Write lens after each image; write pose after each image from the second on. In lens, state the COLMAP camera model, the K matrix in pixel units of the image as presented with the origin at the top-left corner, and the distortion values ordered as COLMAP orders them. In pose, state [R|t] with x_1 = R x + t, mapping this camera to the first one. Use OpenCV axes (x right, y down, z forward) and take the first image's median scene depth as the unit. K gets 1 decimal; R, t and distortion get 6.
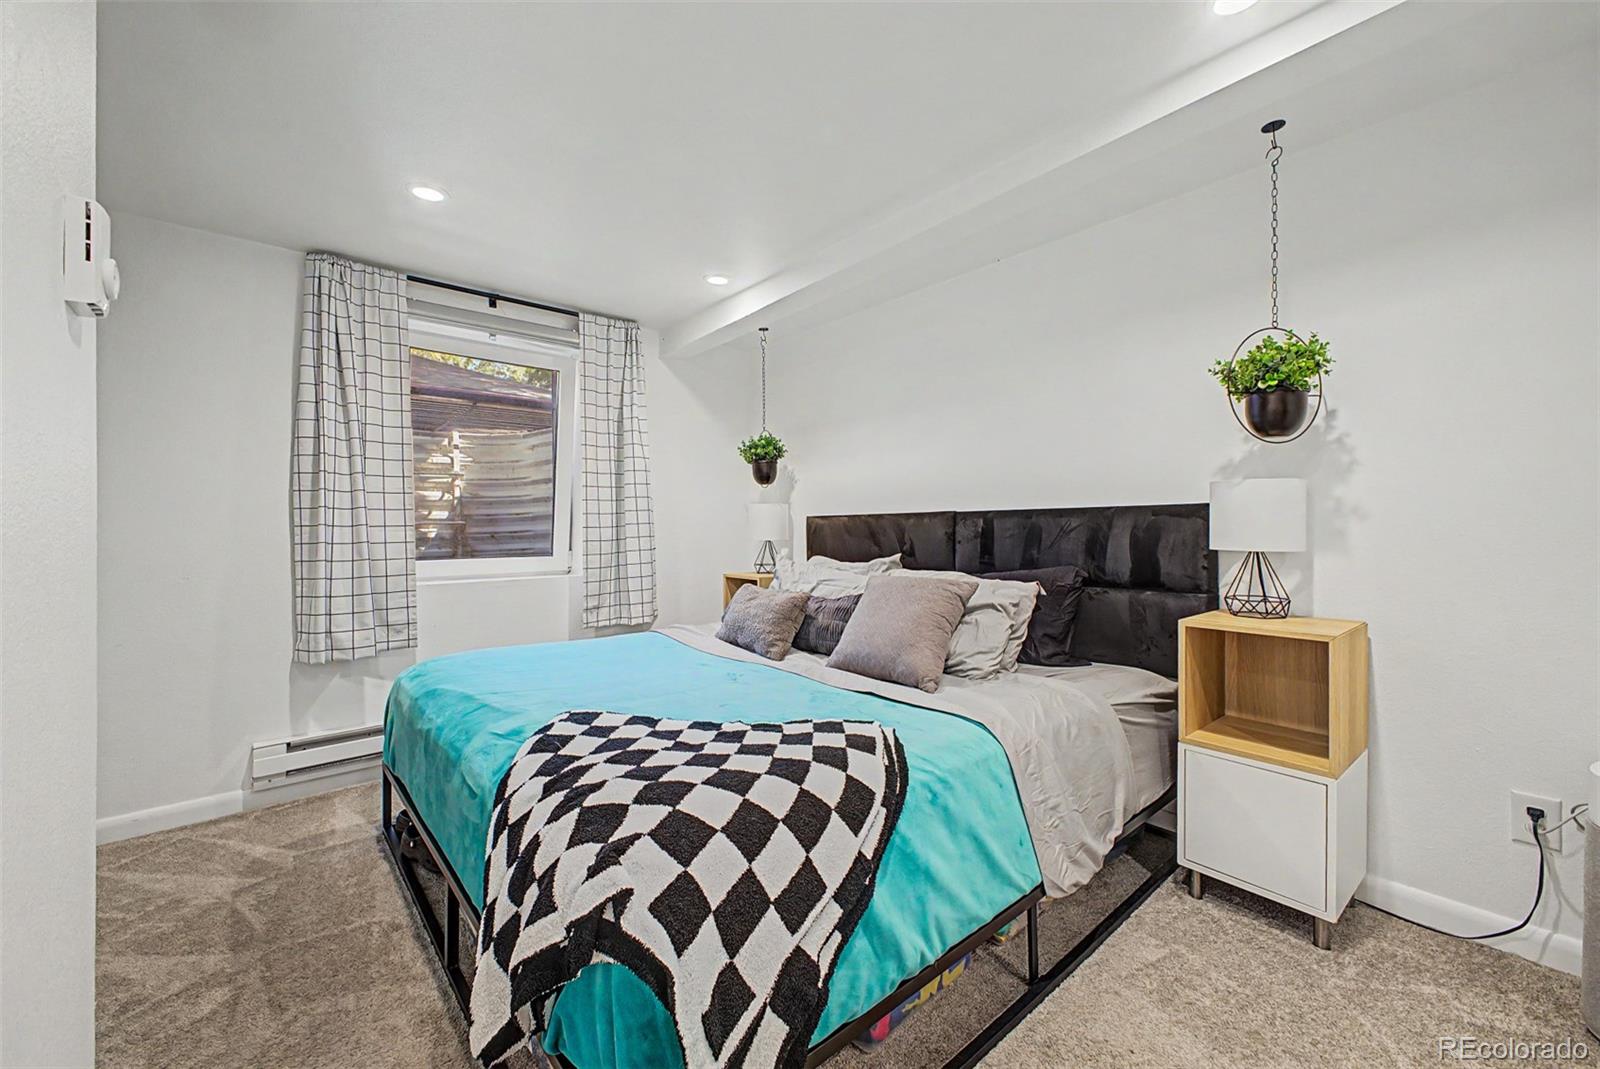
lens RADIAL K [[645.1, 0, 802.5], [0, 645.1, 526.9], [0, 0, 1]] dist [0.025274, -0.000122]
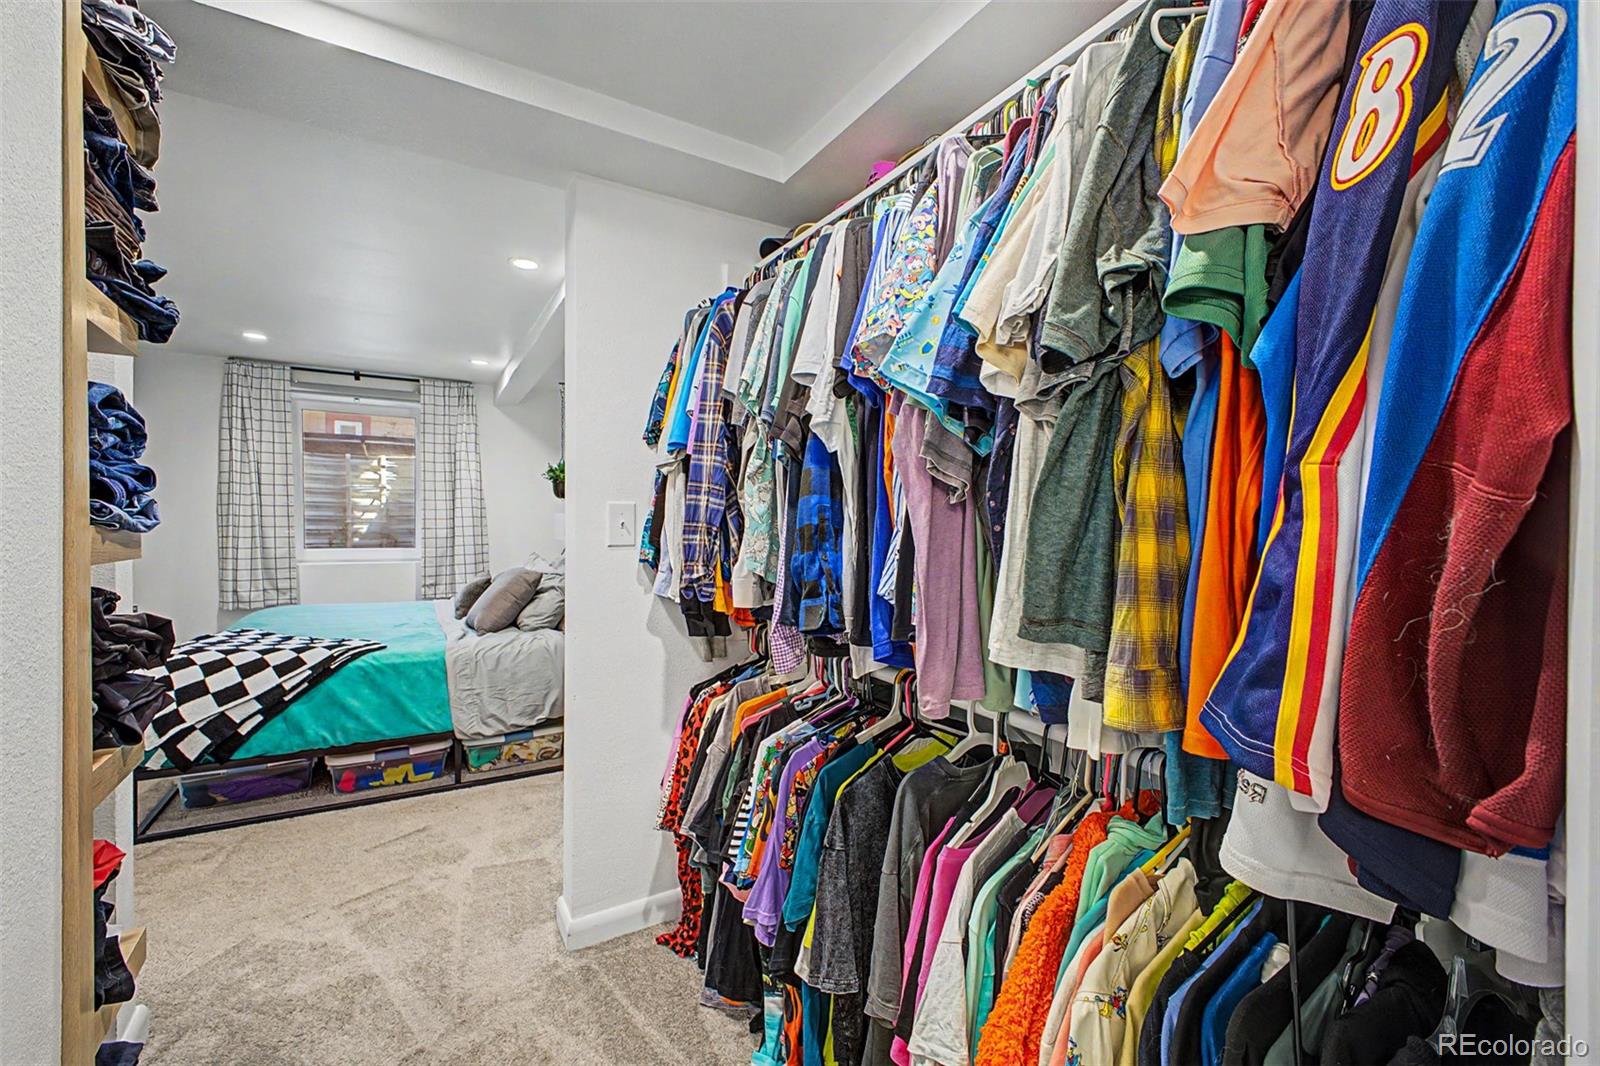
lens RADIAL K [[680.3, 0, 794.6], [0, 680.3, 528.4], [0, 0, 1]] dist [0.025760, -0.000175]
pose [[0.981594, 0.020565, -0.189870, 0.905940], [-0.018162, 0.999732, 0.014387, -0.043196], [0.190115, -0.010674, 0.981704, -0.400828]]
